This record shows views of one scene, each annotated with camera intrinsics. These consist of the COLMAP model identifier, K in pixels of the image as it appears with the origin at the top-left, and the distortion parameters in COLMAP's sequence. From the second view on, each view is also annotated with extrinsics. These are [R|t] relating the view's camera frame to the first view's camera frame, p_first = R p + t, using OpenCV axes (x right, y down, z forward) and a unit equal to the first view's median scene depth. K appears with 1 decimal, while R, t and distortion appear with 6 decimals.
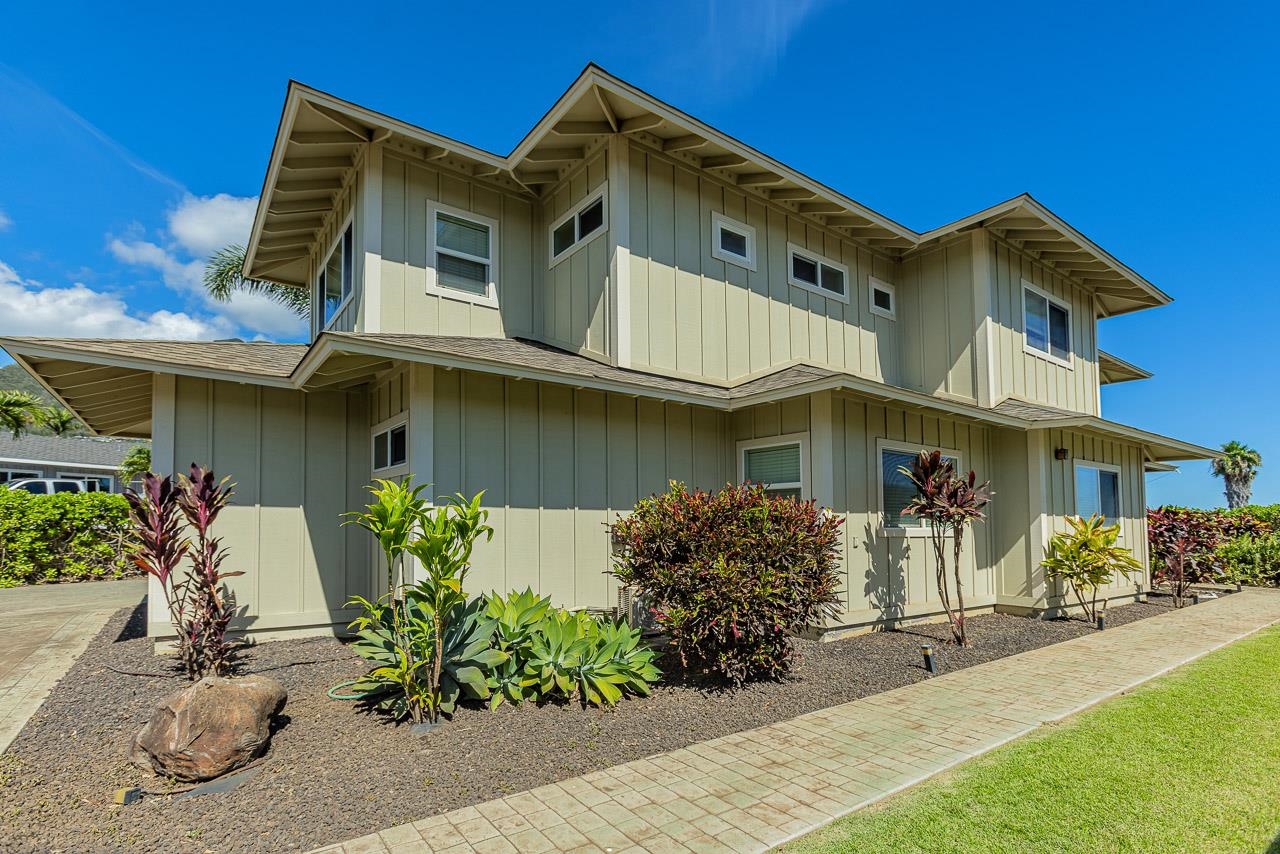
lens RADIAL K [[606.7, 0, 613.0], [0, 606.7, 466.9], [0, 0, 1]] dist [-0.005000, 0.004495]
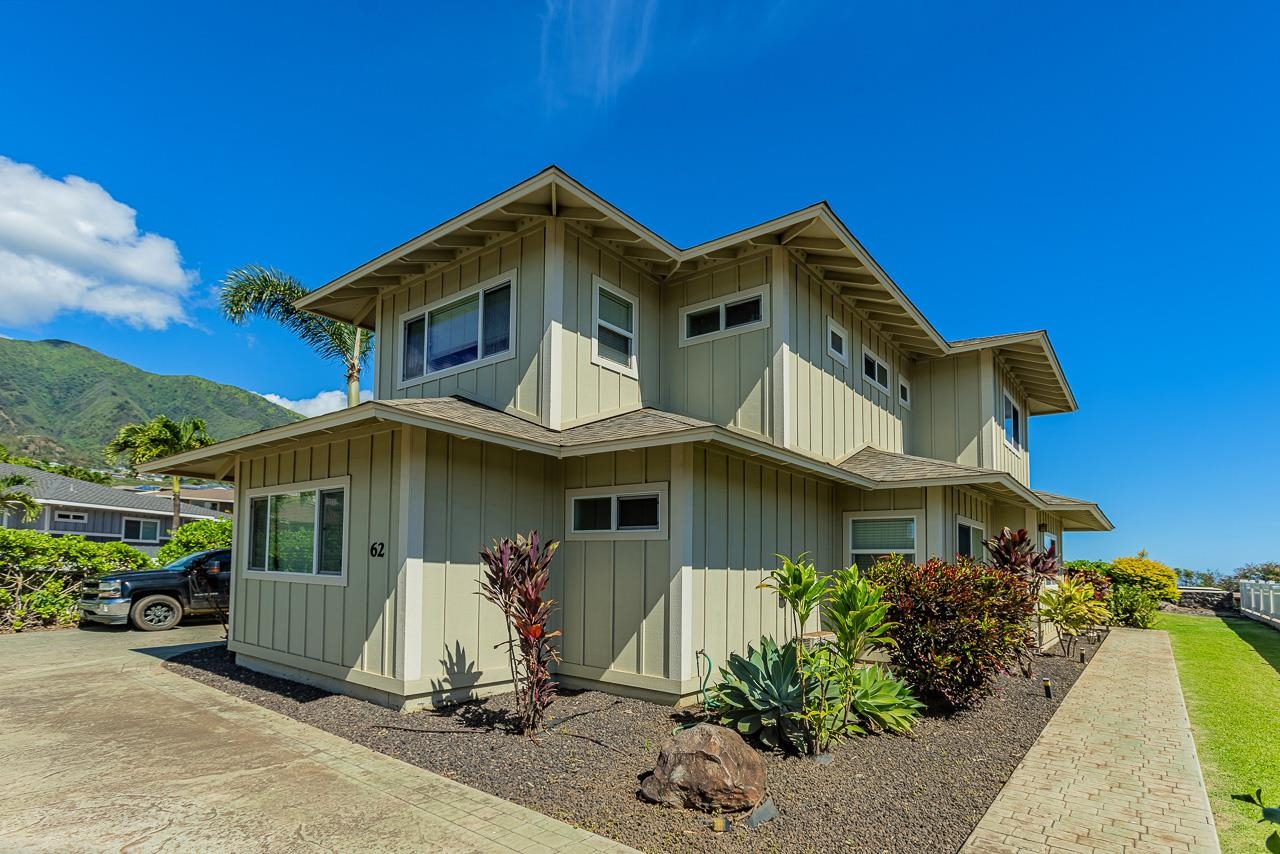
lens RADIAL K [[606.7, 0, 629.4], [0, 606.7, 504.1], [0, 0, 1]] dist [-0.005000, 0.004495]
pose [[0.968944, 0.037923, 0.244355, -0.479788], [-0.036468, 0.999280, -0.010481, -0.028652], [-0.244577, 0.001244, 0.969629, -0.047660]]
